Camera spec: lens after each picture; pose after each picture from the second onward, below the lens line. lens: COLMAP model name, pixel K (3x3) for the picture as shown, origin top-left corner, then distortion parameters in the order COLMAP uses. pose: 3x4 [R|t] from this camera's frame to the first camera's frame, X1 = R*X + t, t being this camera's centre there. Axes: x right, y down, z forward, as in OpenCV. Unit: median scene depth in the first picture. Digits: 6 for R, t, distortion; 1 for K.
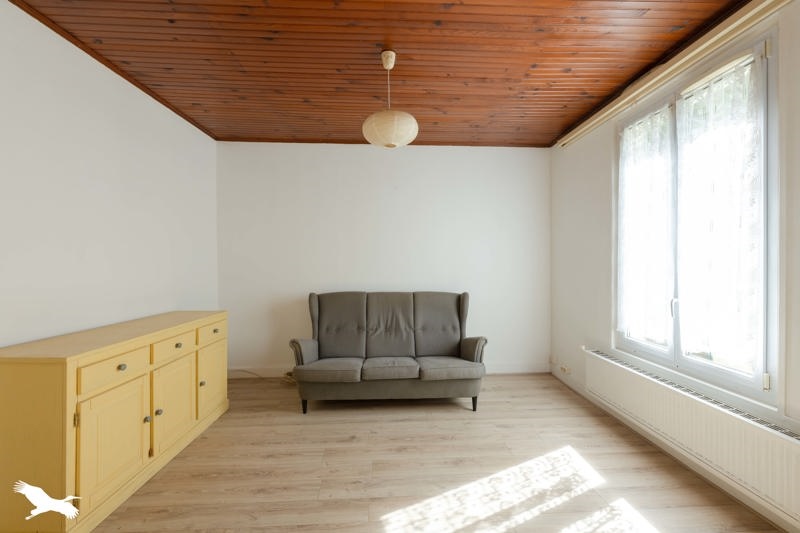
lens RADIAL K [[325.1, 0, 403.6], [0, 325.1, 266.1], [0, 0, 1]] dist [-0.000228, -0.000050]
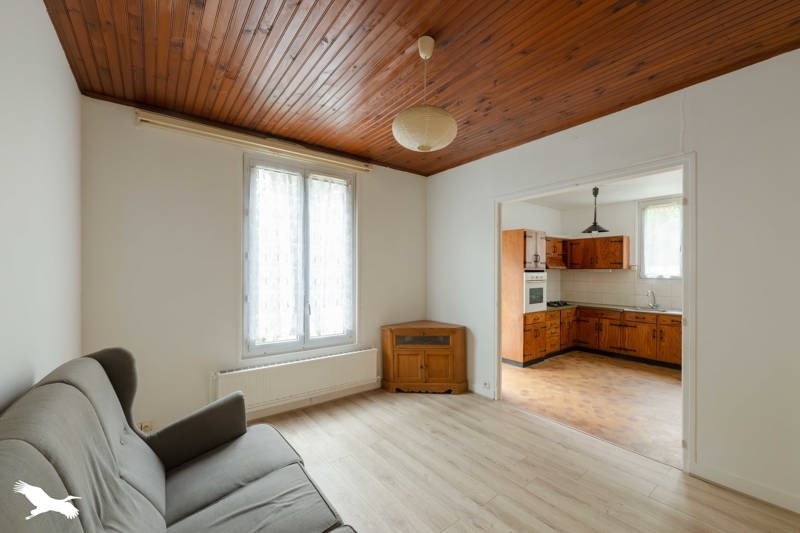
lens RADIAL K [[325.1, 0, 403.6], [0, 325.1, 266.1], [0, 0, 1]] dist [-0.000228, -0.000050]
pose [[-0.566873, 0.009118, 0.823754, -0.459333], [0.002481, 0.999953, -0.009361, -0.039905], [-0.823801, -0.003262, -0.566869, 0.982534]]
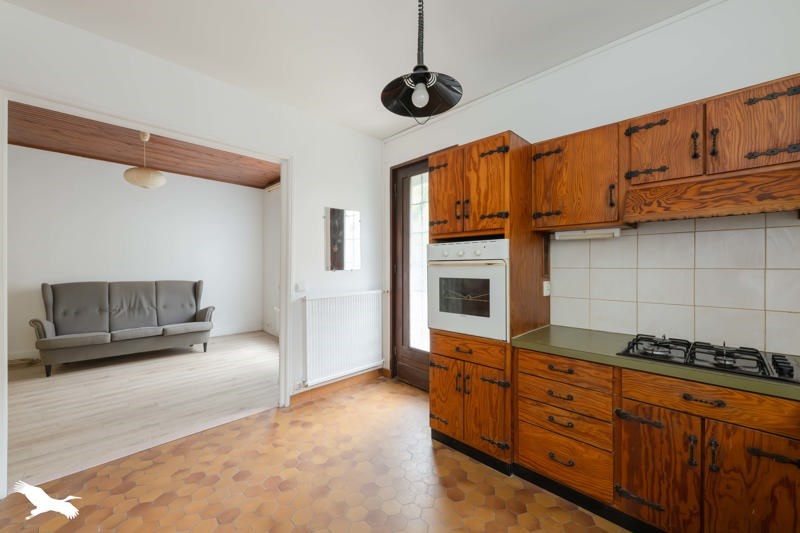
lens RADIAL K [[313.7, 0, 400.0], [0, 313.7, 266.5], [0, 0, 1]] dist [-0.001355, -0.000116]
pose [[0.743983, 0.009211, 0.668135, -0.088868], [-0.003922, 0.999948, -0.009418, 0.029186], [-0.668187, 0.004386, 0.743980, -0.681151]]
